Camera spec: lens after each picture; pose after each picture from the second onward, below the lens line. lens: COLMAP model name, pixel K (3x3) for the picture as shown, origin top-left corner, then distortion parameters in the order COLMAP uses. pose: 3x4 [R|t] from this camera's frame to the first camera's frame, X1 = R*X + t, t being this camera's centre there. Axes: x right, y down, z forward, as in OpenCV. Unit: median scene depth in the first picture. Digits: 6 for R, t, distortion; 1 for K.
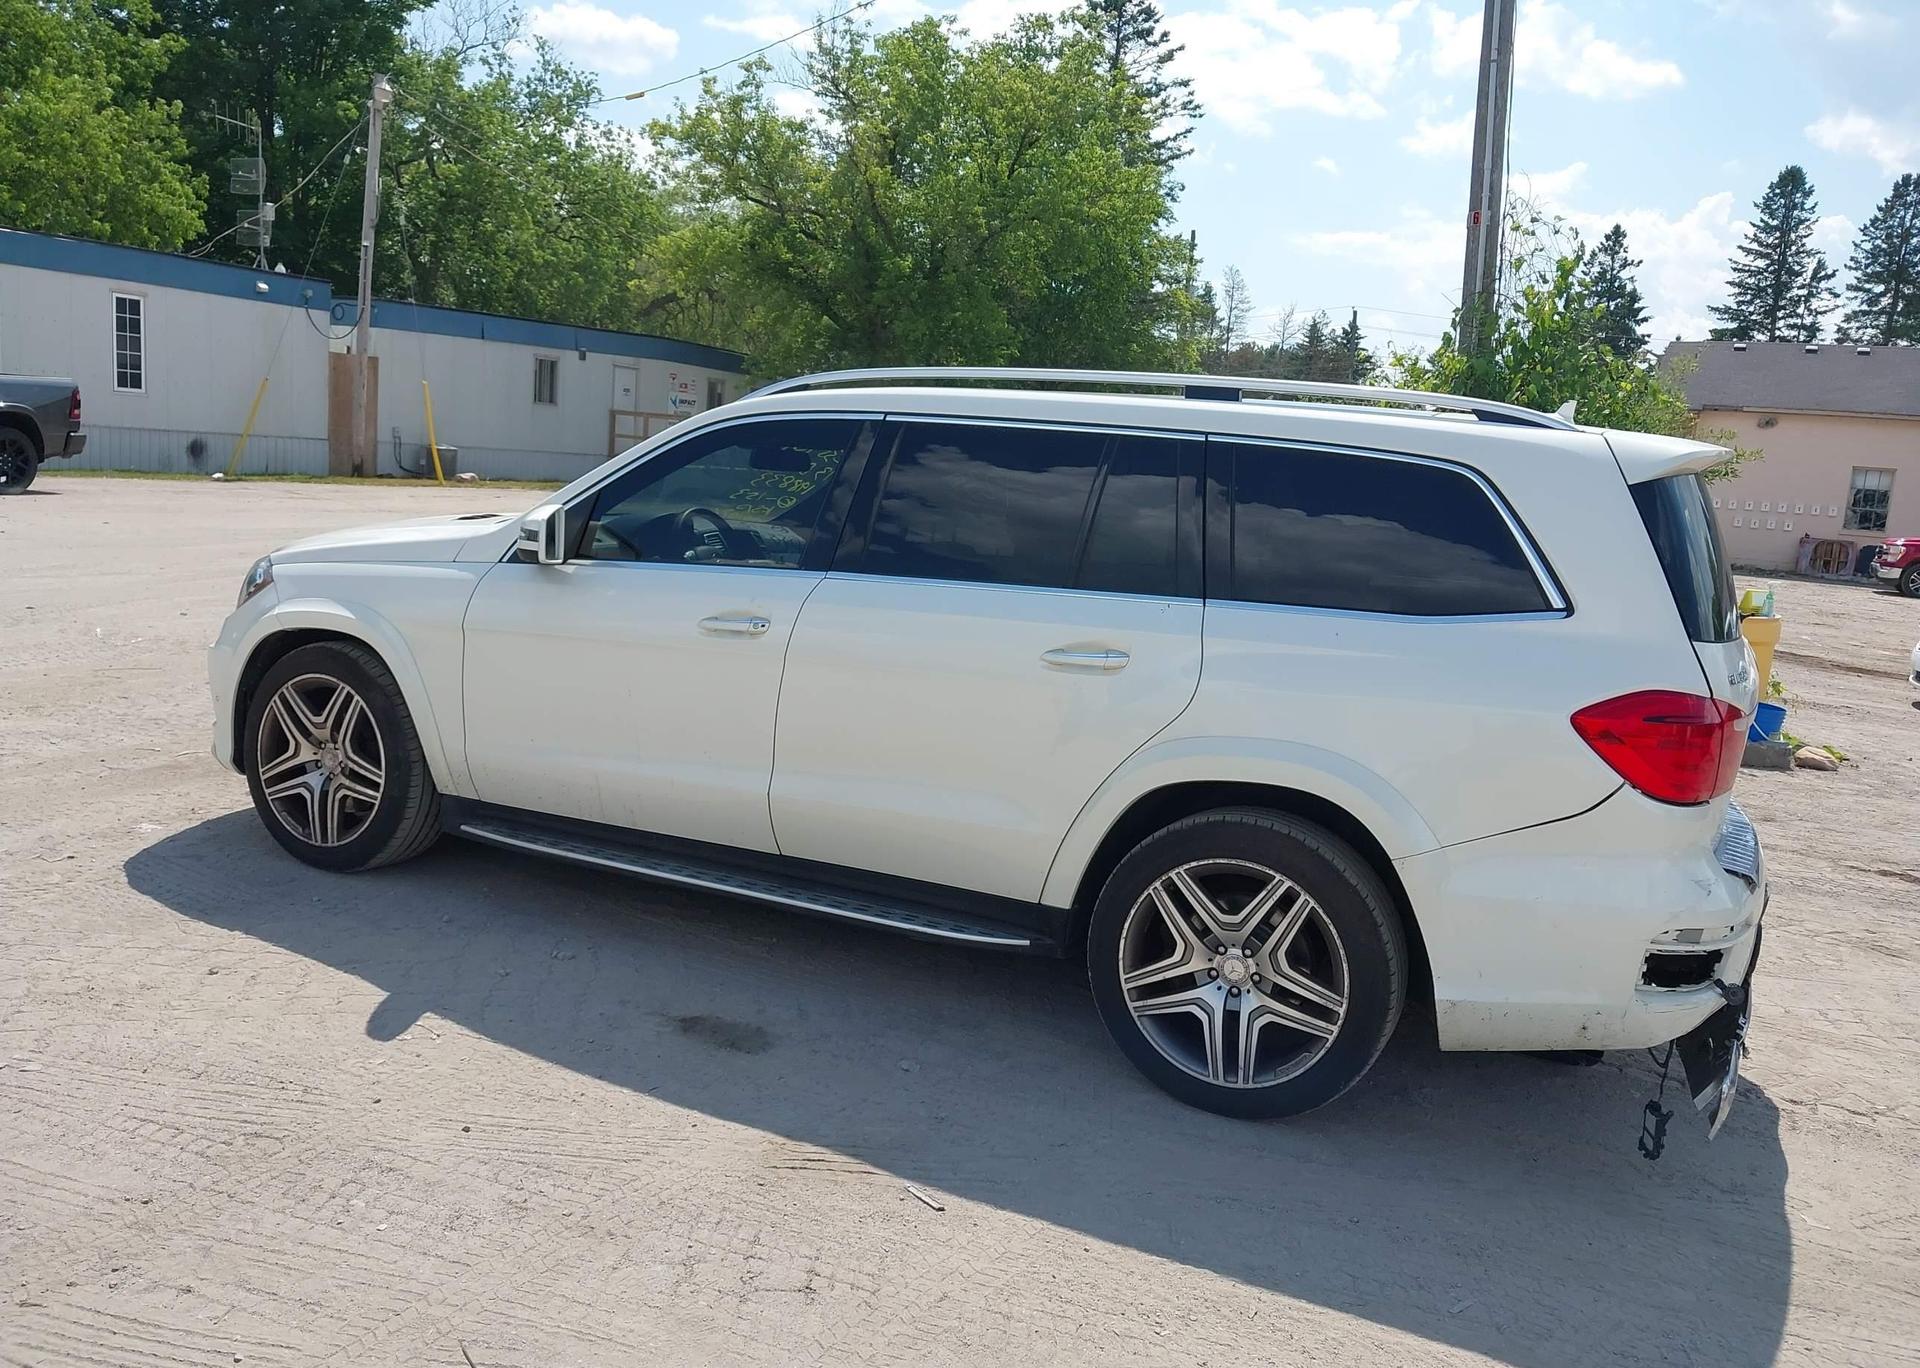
lens RADIAL K [[1541.1, 0, 959.2], [0, 1541.1, 674.5], [0, 0, 1]] dist [0.022812, -0.024658]
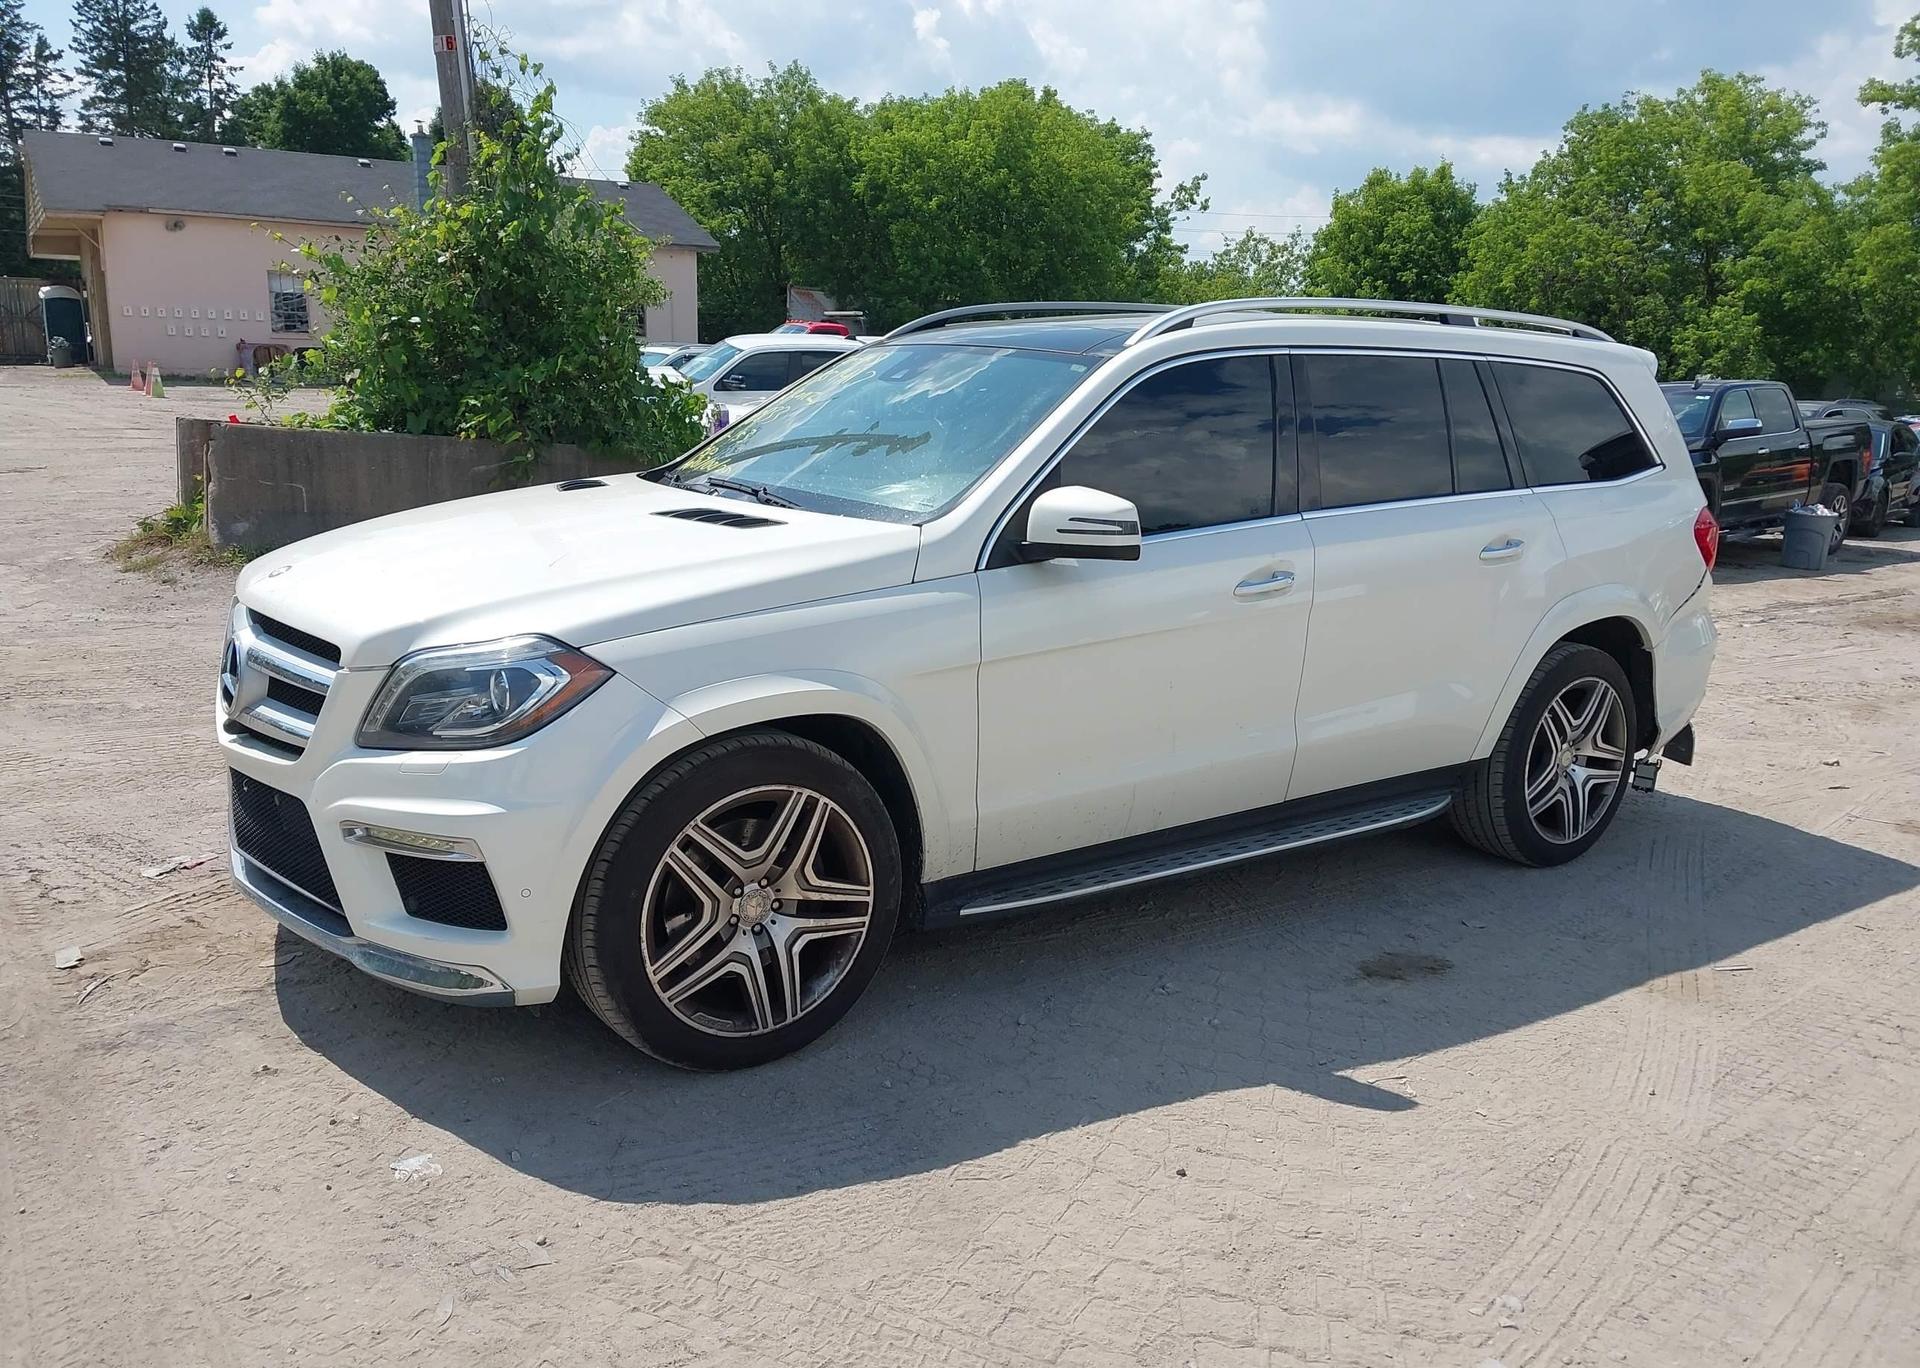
lens RADIAL K [[1541.1, 0, 963.7], [0, 1541.1, 695.1], [0, 0, 1]] dist [0.022812, -0.024658]
pose [[0.485017, -0.251365, 0.837600, -0.130696], [0.128112, 0.967889, 0.216281, -0.024339], [-0.865070, 0.002407, 0.501646, 0.084712]]
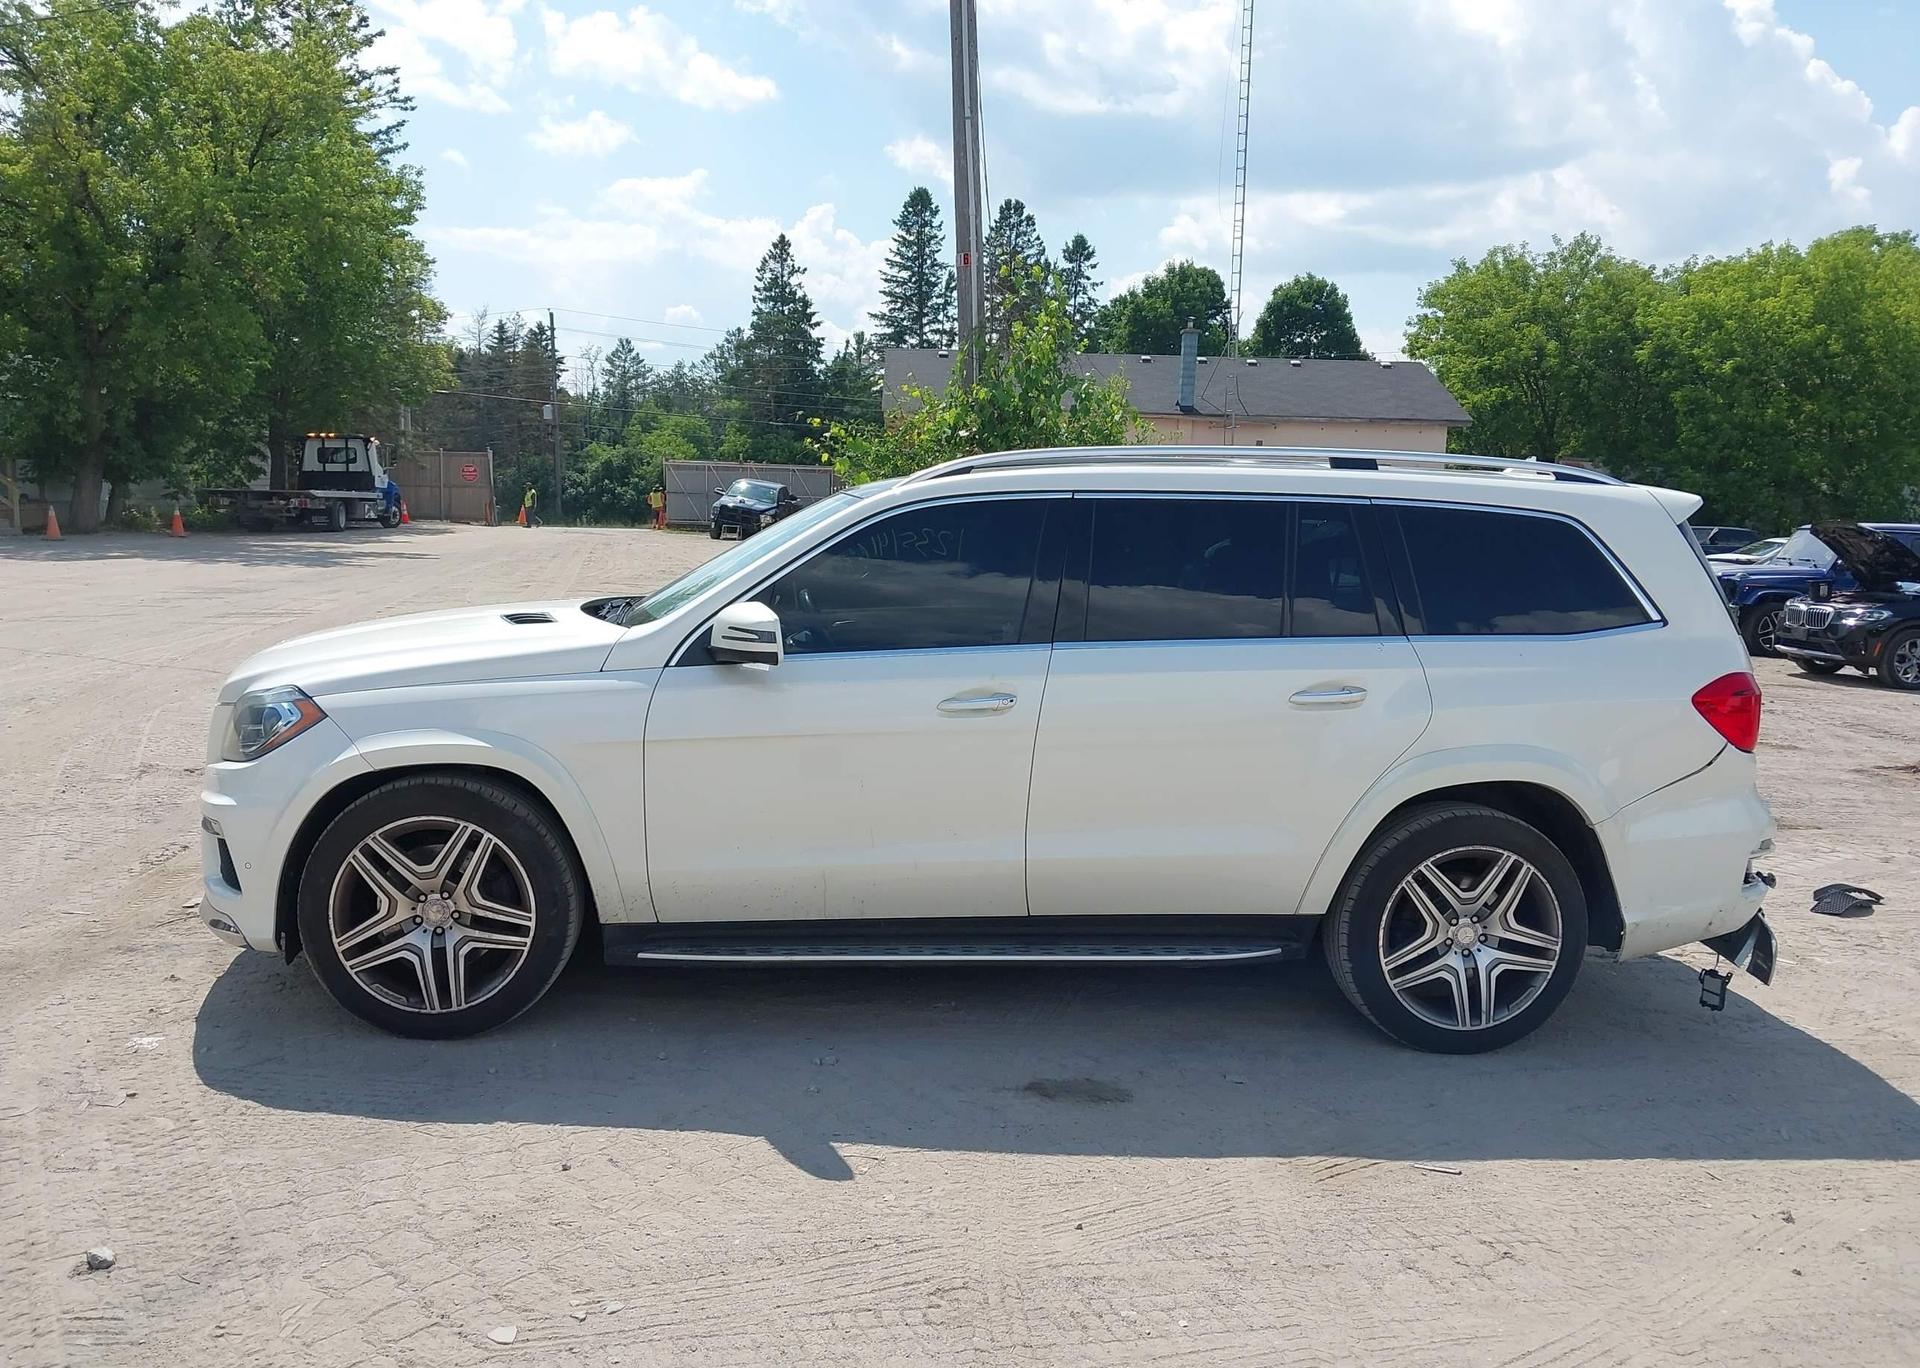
lens RADIAL K [[1541.1, 0, 960.5], [0, 1541.1, 697.8], [0, 0, 1]] dist [0.022812, -0.024658]
pose [[0.861947, -0.116110, 0.493524, -0.082066], [0.108035, 0.993130, 0.044965, -0.010364], [-0.495354, 0.014560, 0.868569, 0.014016]]
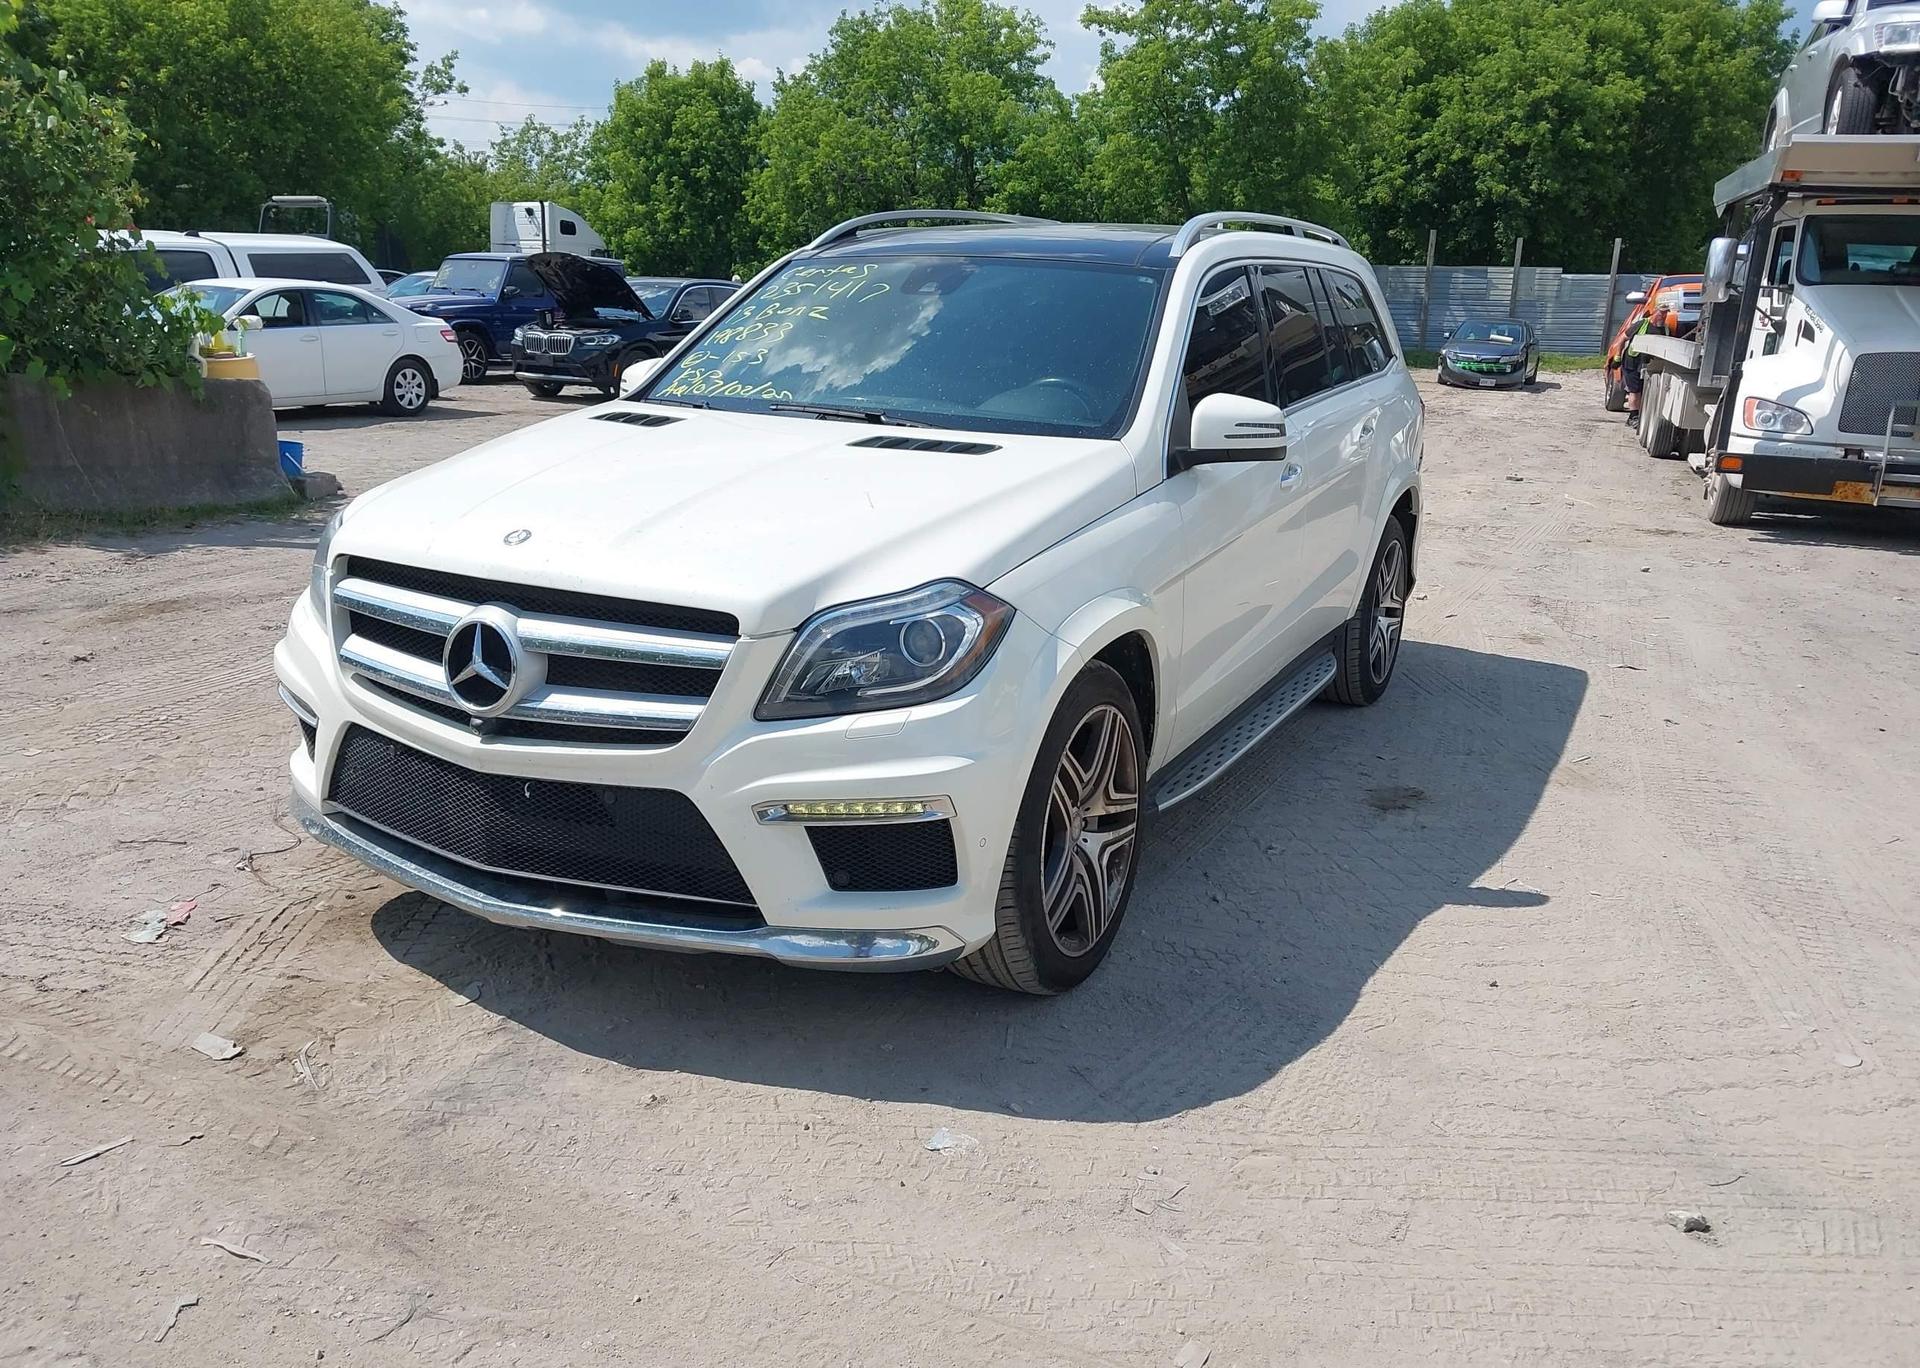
lens RADIAL K [[1541.1, 0, 958.1], [0, 1541.1, 702.2], [0, 0, 1]] dist [0.022812, -0.024658]
pose [[0.027970, -0.344142, 0.938501, -0.148873], [0.117388, 0.933503, 0.338810, -0.033829], [-0.992692, 0.100692, 0.066509, 0.145296]]
